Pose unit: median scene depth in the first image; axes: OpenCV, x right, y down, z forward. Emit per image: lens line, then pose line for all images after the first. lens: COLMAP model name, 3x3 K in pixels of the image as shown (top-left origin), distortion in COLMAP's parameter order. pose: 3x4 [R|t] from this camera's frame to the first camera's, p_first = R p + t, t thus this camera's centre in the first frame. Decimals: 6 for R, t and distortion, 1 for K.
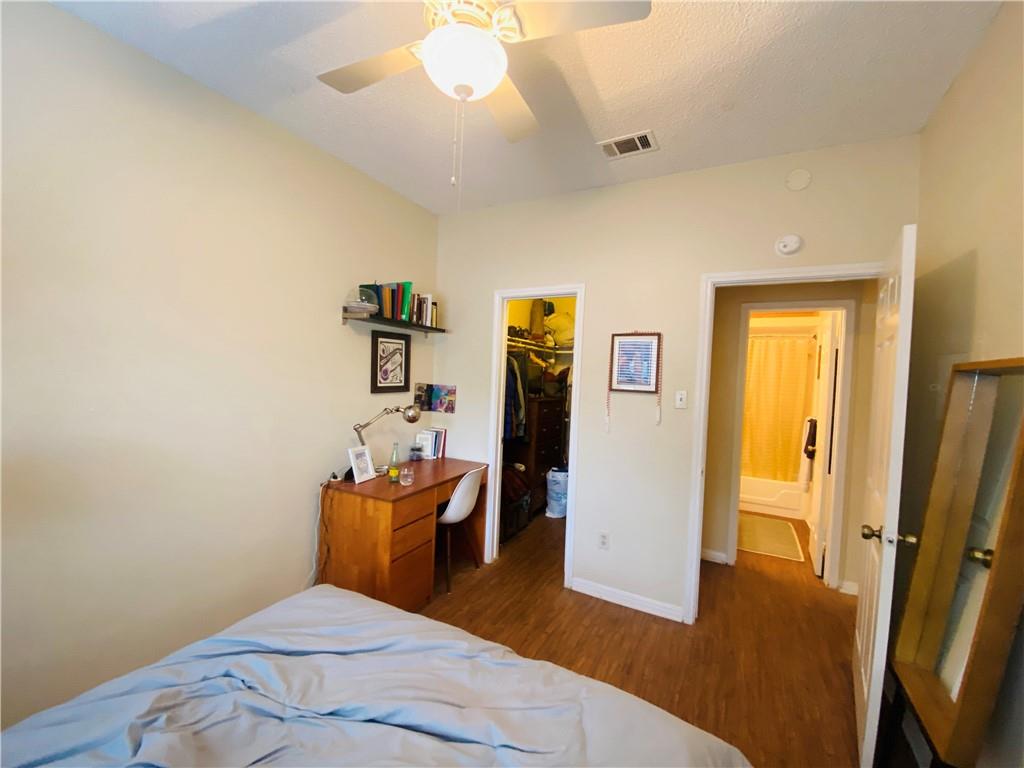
lens RADIAL K [[417.9, 0, 507.5], [0, 417.9, 382.2], [0, 0, 1]] dist [0.012207, -0.015973]
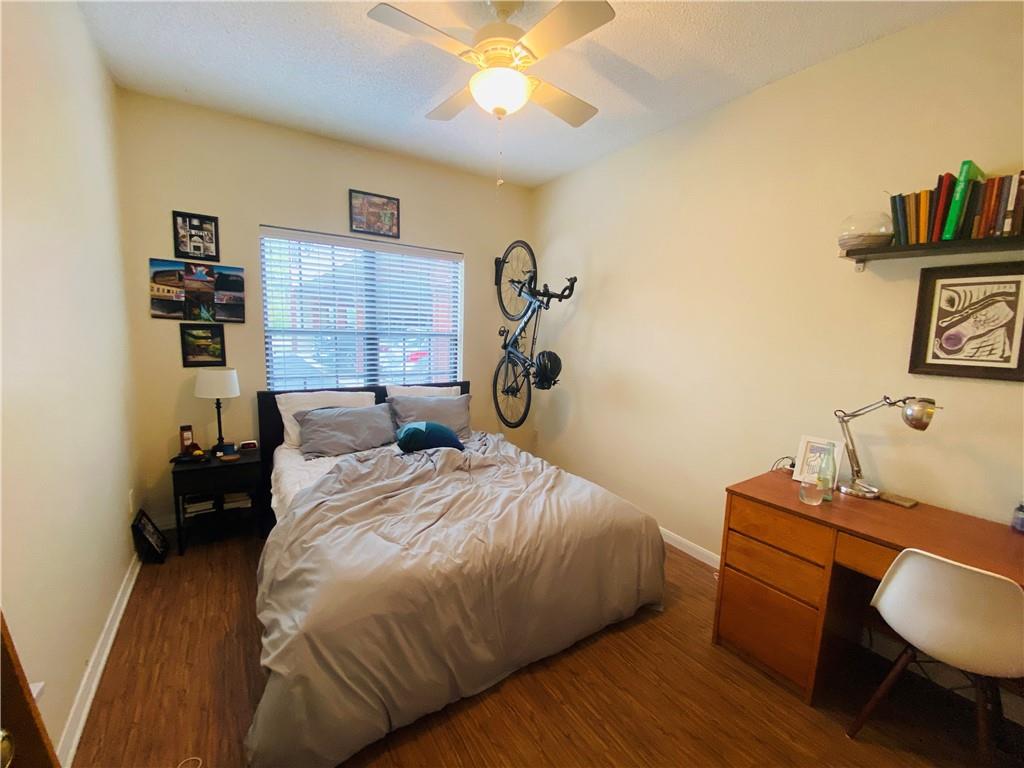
lens RADIAL K [[417.9, 0, 514.8], [0, 417.9, 382.6], [0, 0, 1]] dist [0.012207, -0.015973]
pose [[-0.467510, 0.068006, -0.881368, 0.504390], [-0.062797, 0.991963, 0.109849, 0.009659], [0.881754, 0.106702, -0.459482, 0.798306]]
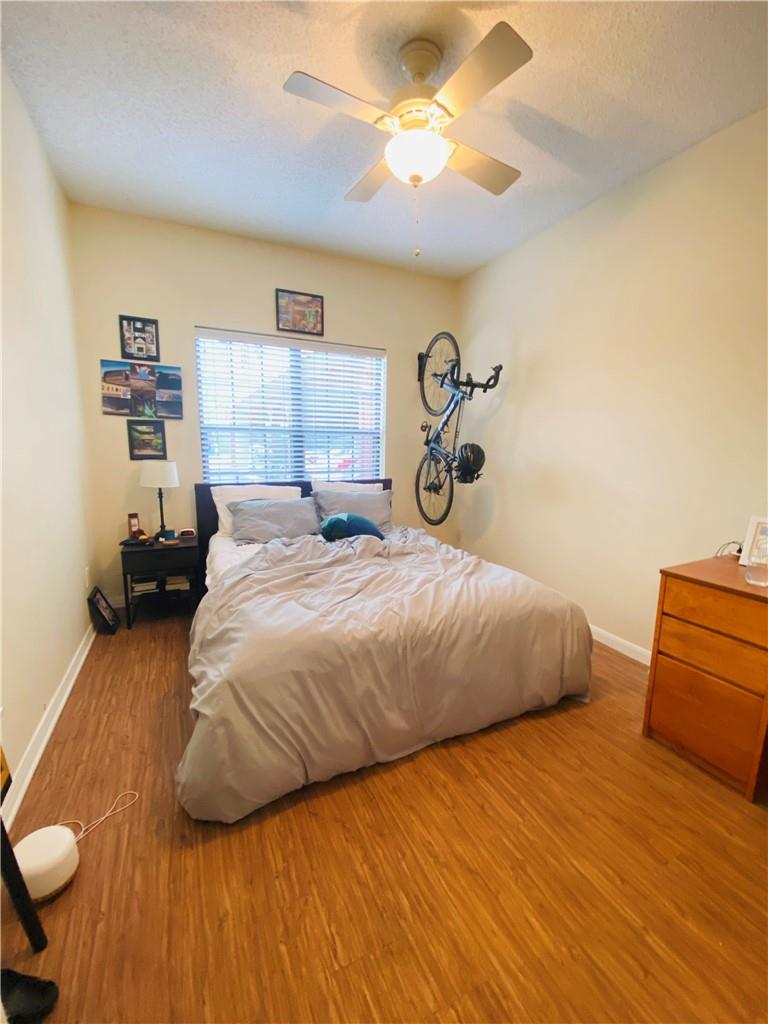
lens RADIAL K [[417.9, 0, 387.1], [0, 417.9, 506.5], [0, 0, 1]] dist [0.012207, -0.015973]
pose [[-0.580524, 0.085326, -0.809760, 0.497835], [-0.048418, 0.989117, 0.138937, 0.069575], [0.812802, 0.119863, -0.570075, 0.820531]]
